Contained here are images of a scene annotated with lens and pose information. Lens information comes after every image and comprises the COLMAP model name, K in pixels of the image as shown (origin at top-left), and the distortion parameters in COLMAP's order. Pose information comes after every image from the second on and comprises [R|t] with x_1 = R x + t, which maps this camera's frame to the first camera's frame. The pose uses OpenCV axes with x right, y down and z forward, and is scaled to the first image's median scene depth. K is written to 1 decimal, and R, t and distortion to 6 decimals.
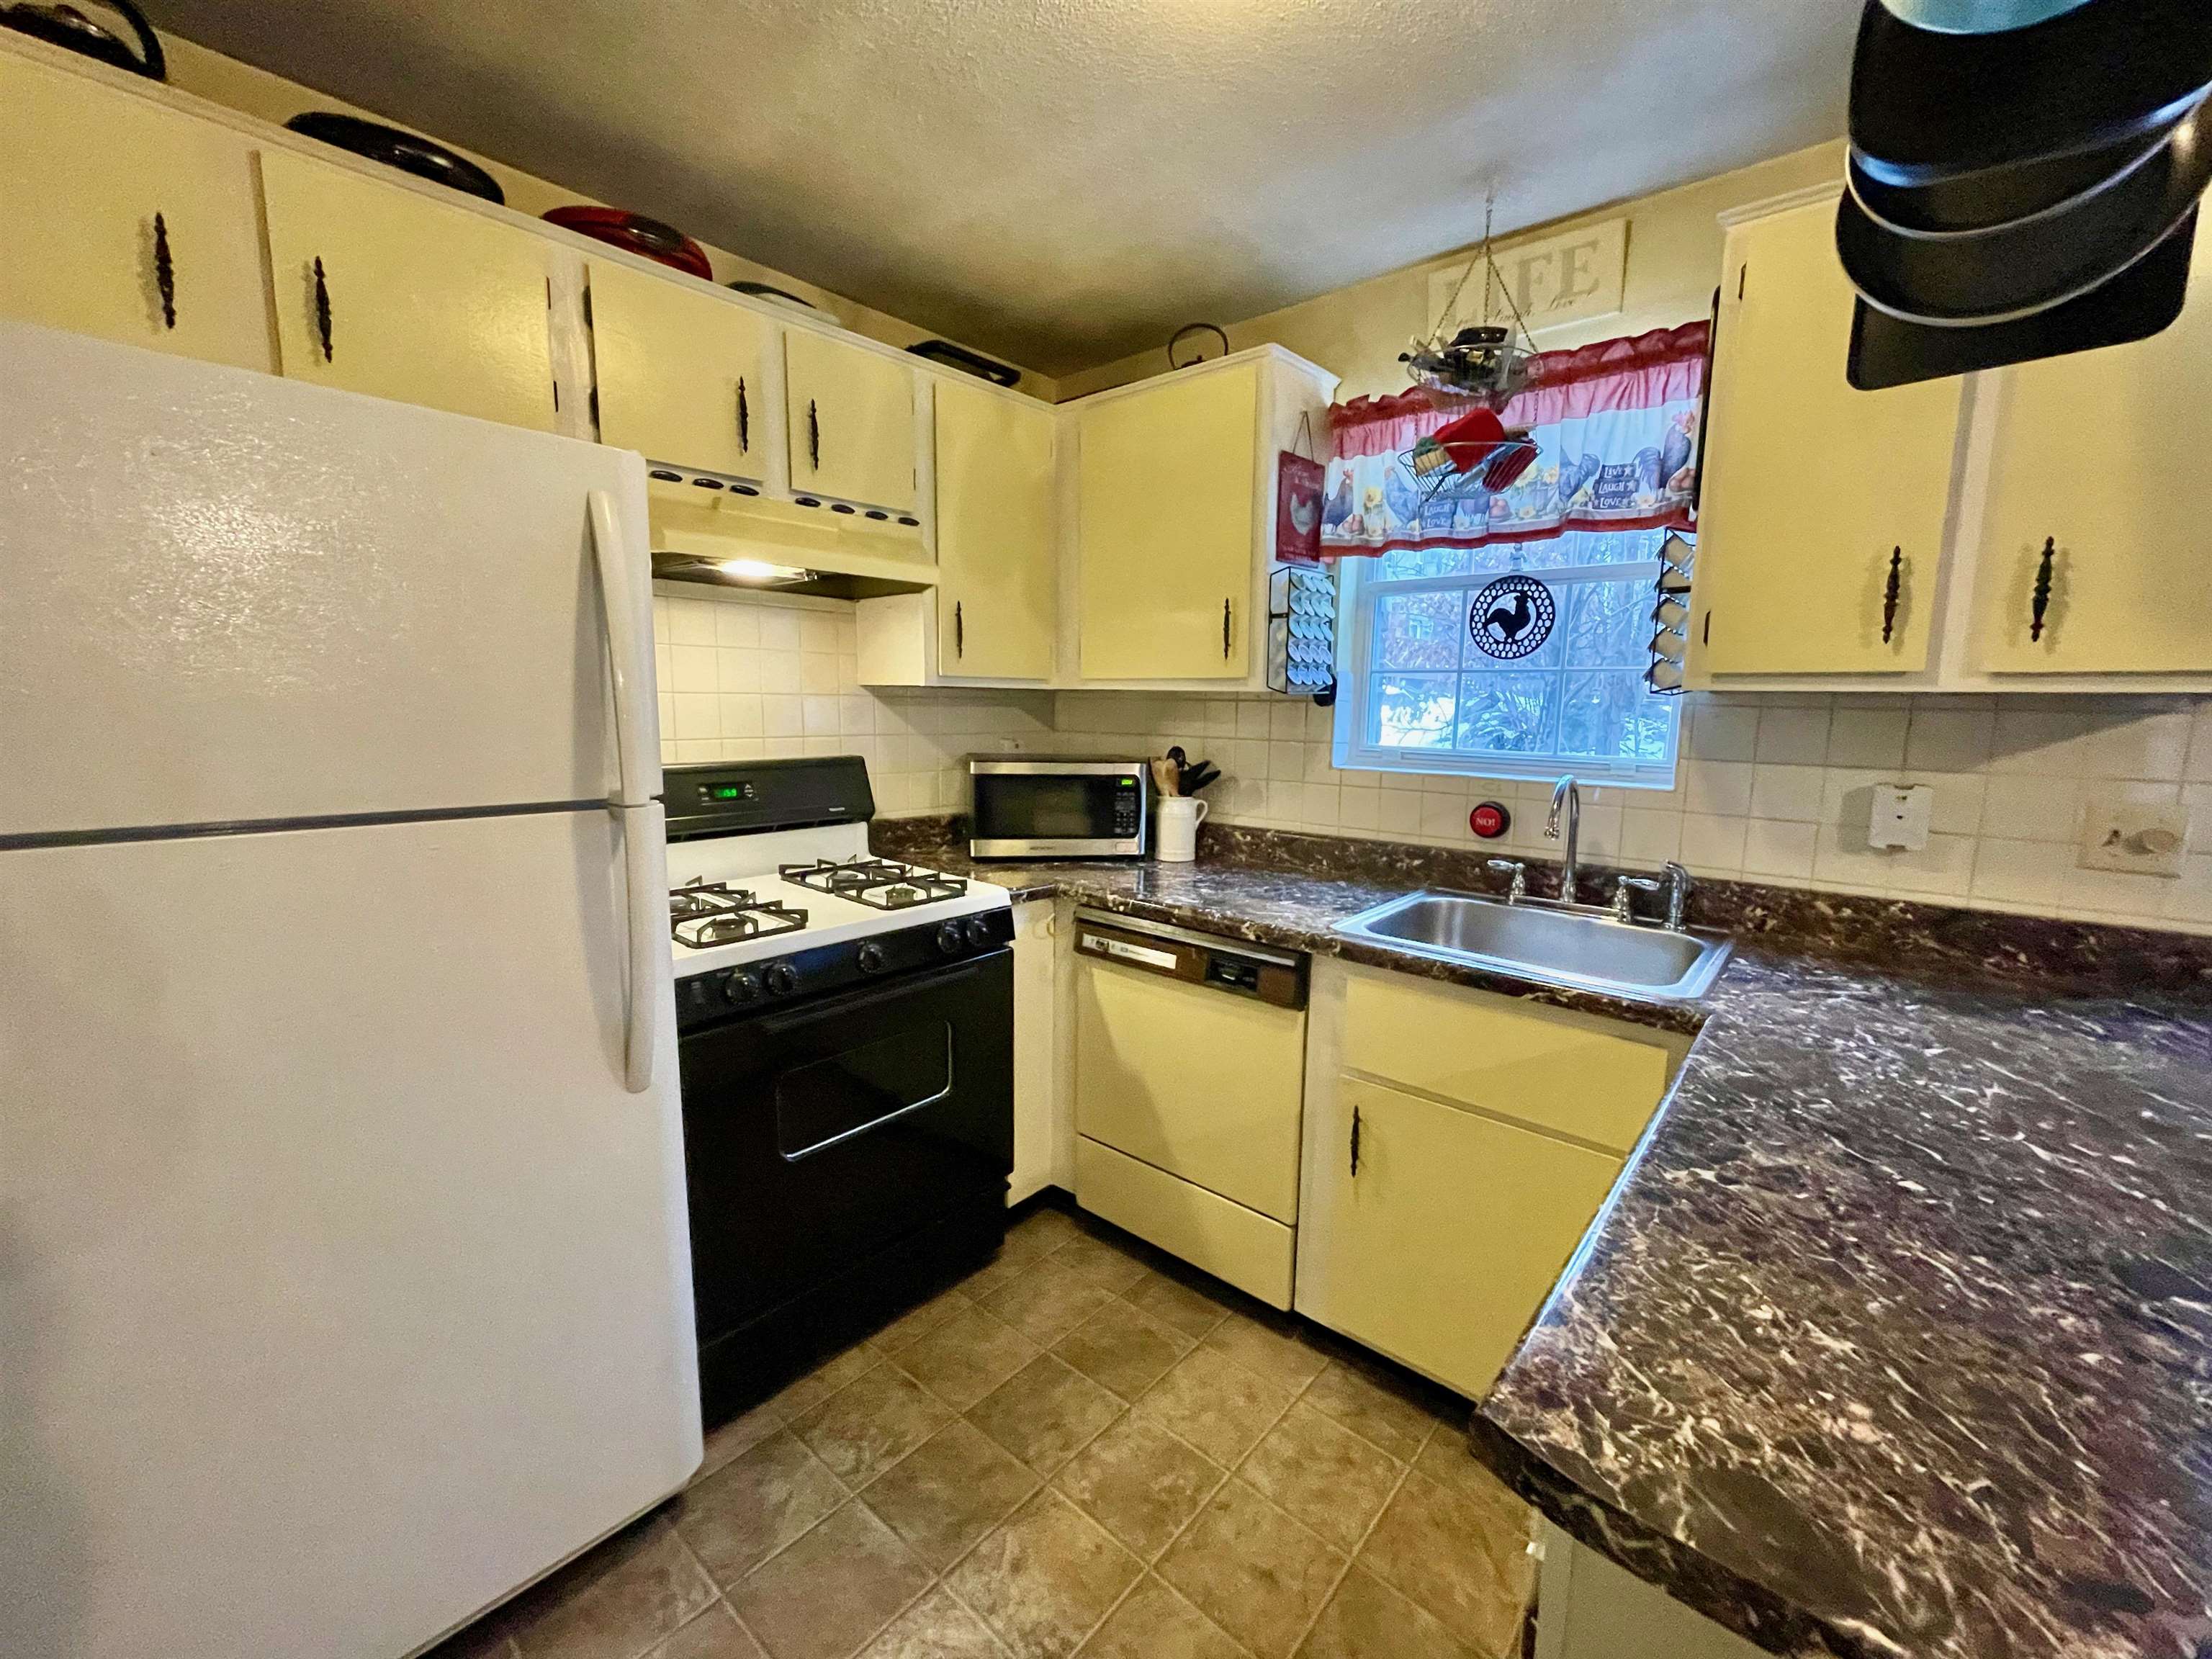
lens RADIAL K [[888.5, 0, 1103.6], [0, 888.5, 821.1], [0, 0, 1]] dist [-0.003801, -0.000470]
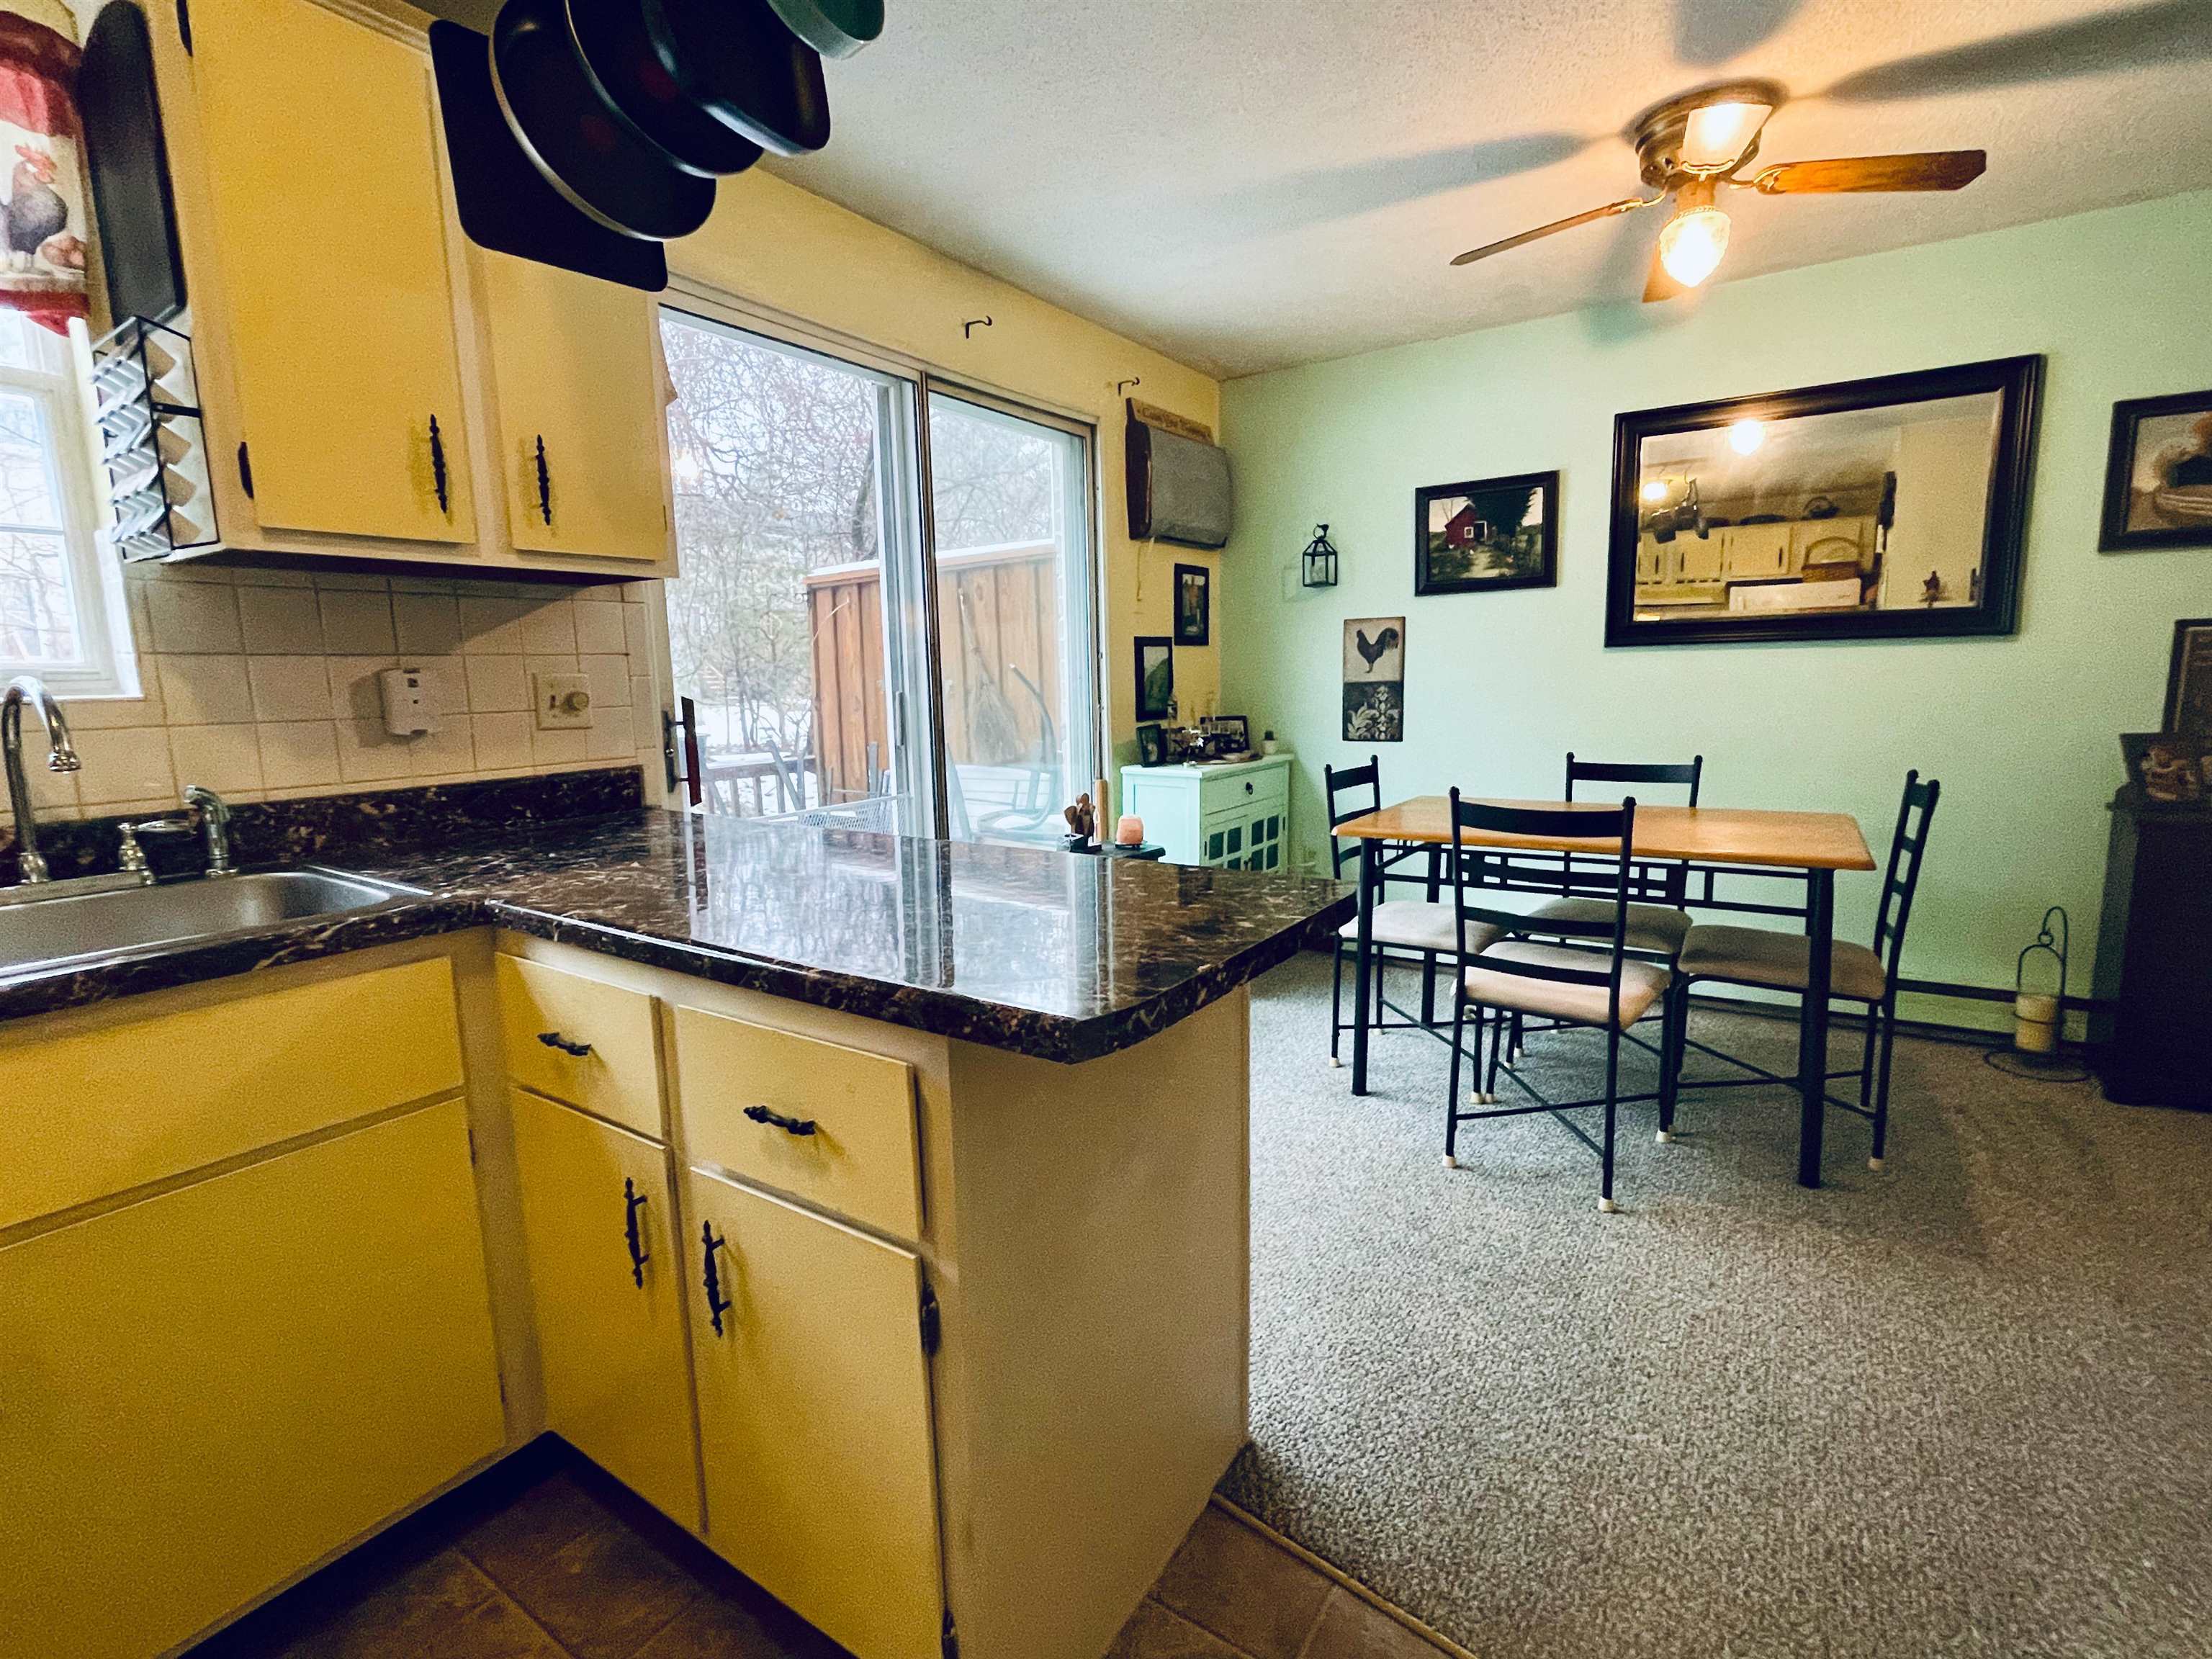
lens RADIAL K [[1032.3, 0, 1106.9], [0, 1032.3, 829.2], [0, 0, 1]] dist [-0.006669, 0.002297]
pose [[-0.126375, -0.160990, 0.978832, -0.285297], [0.155329, 0.971360, 0.179815, 0.038185], [-0.979746, 0.174765, -0.097749, 0.302001]]
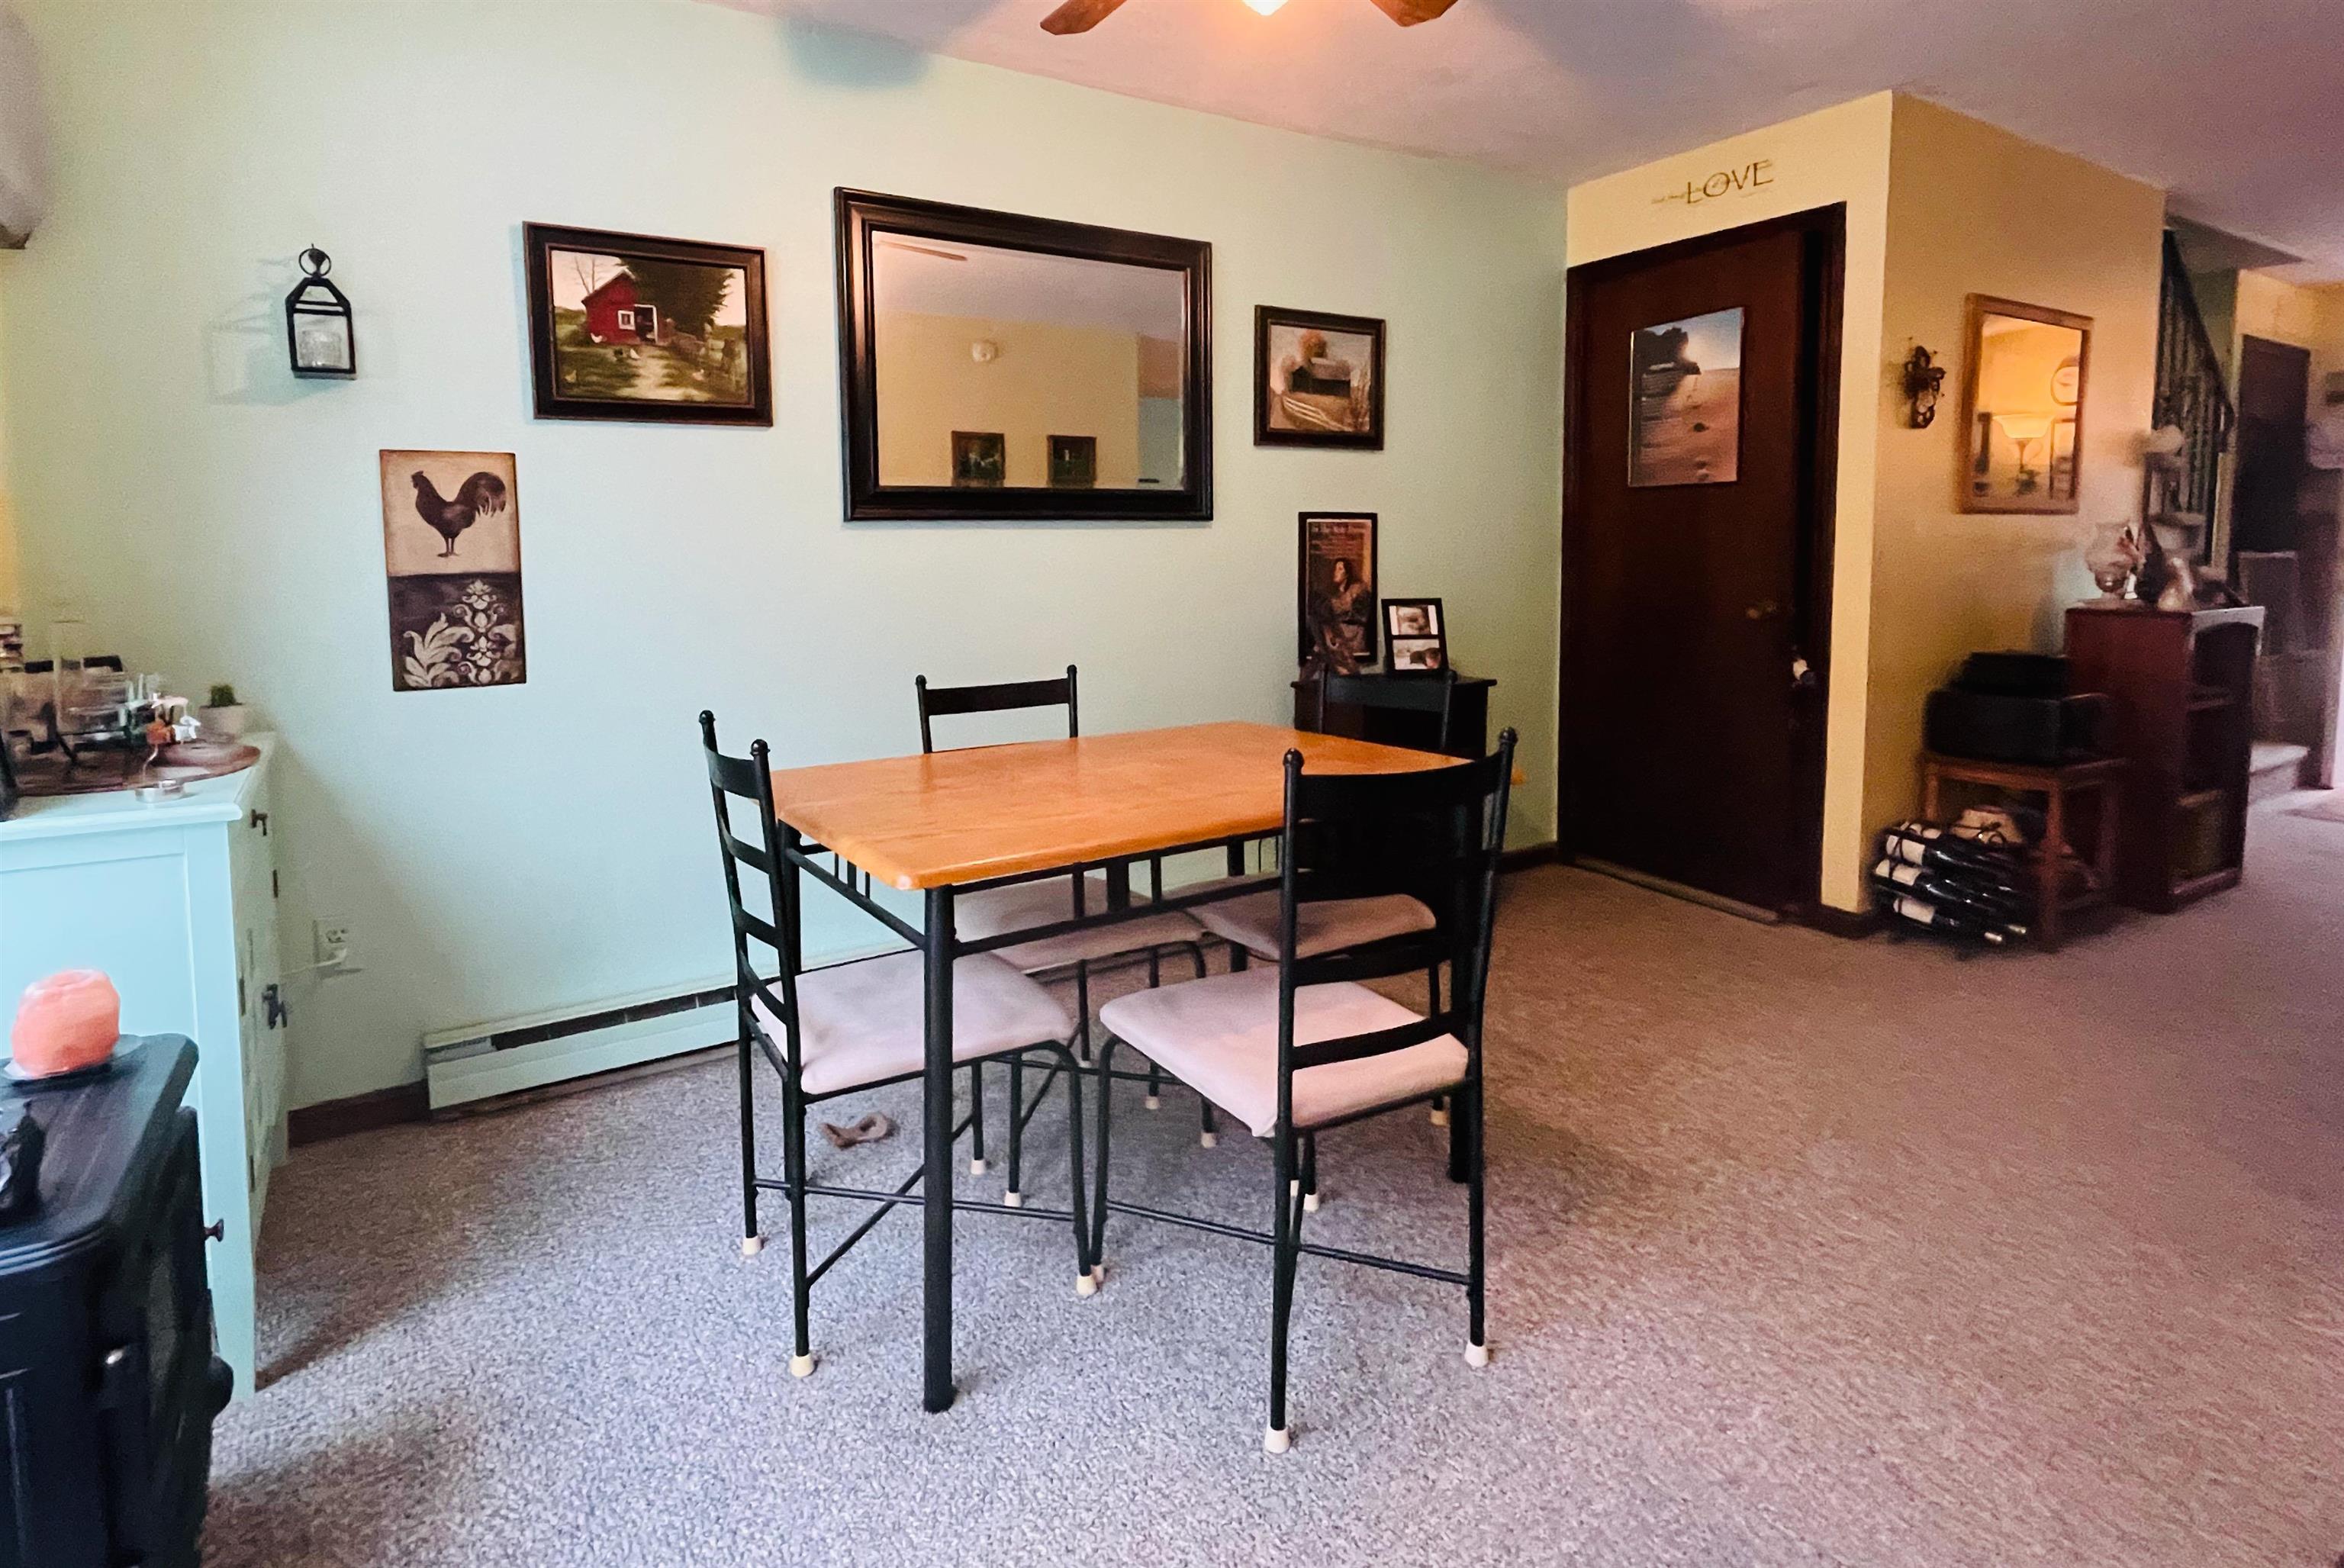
lens RADIAL K [[1186.6, 0, 1087.3], [0, 1186.6, 654.5], [0, 0, 1]] dist [-0.005695, -0.000390]
pose [[-0.952439, -0.030872, 0.303162, 0.709023], [0.038626, 0.974600, 0.220598, 0.041437], [-0.302271, 0.221816, -0.927054, 0.486671]]
